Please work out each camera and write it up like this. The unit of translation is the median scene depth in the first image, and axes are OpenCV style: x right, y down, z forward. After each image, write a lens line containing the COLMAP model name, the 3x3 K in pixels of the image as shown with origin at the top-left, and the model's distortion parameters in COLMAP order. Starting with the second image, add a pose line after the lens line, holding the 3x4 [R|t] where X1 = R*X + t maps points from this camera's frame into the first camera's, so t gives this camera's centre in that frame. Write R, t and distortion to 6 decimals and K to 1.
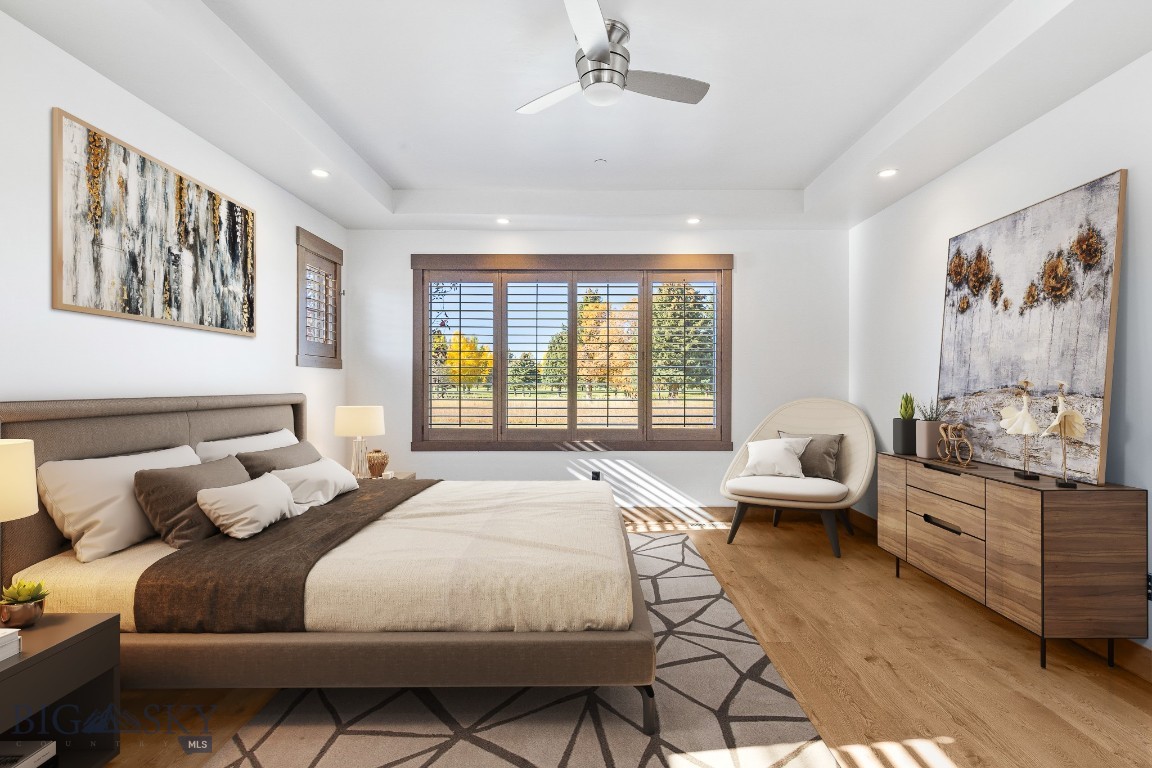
lens RADIAL K [[540.1, 0, 581.0], [0, 540.1, 384.0], [0, 0, 1]] dist [0.013307, -0.000052]
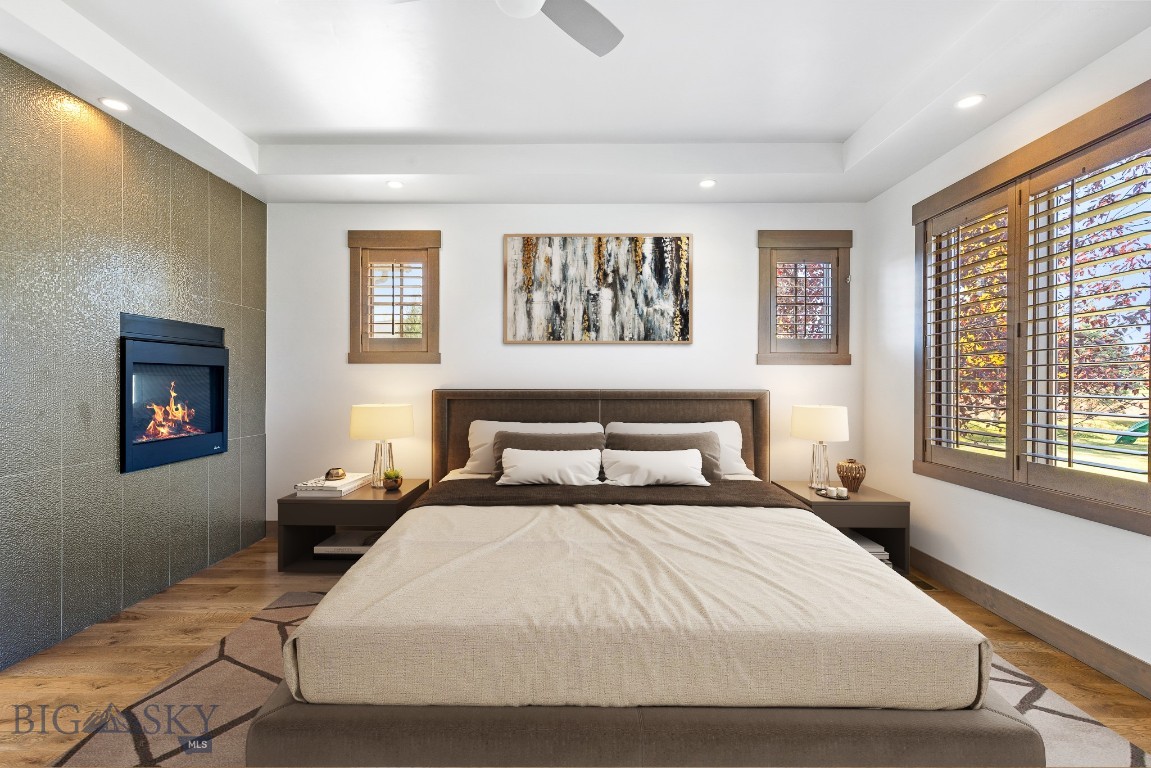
lens RADIAL K [[539.7, 0, 579.5], [0, 539.7, 384.6], [0, 0, 1]] dist [0.013307, -0.000052]
pose [[0.050571, 0.002880, -0.998716, 0.629257], [-0.001655, 0.999995, 0.002800, -0.004708], [0.998719, 0.001511, 0.050575, 0.847355]]
